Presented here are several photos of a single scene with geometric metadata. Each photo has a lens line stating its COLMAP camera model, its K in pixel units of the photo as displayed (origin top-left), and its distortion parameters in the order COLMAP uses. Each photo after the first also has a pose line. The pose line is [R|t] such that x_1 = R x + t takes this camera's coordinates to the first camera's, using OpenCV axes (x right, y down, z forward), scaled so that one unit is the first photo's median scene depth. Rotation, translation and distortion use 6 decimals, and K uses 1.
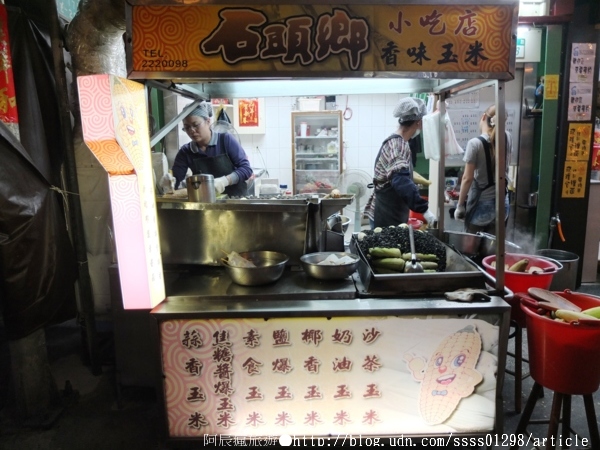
lens RADIAL K [[486.4, 0, 303.4], [0, 486.4, 222.7], [0, 0, 1]] dist [-0.044852, 0.004327]
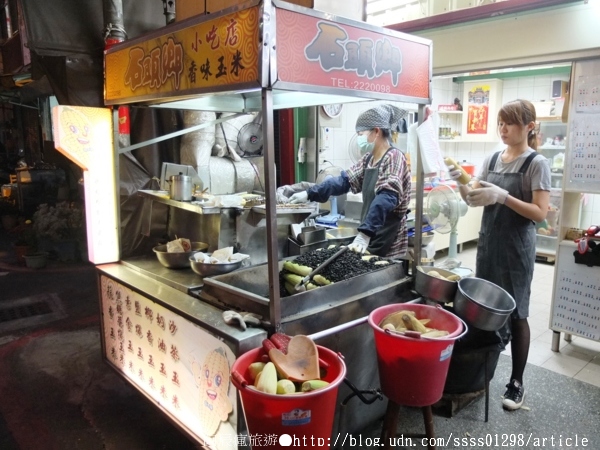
lens RADIAL K [[486.4, 0, 303.2], [0, 486.4, 226.6], [0, 0, 1]] dist [-0.044852, 0.004327]
pose [[0.678729, 0.142564, -0.720419, 0.371358], [-0.141751, 0.987961, 0.061960, -0.035895], [0.720579, 0.060066, 0.690766, 0.145367]]
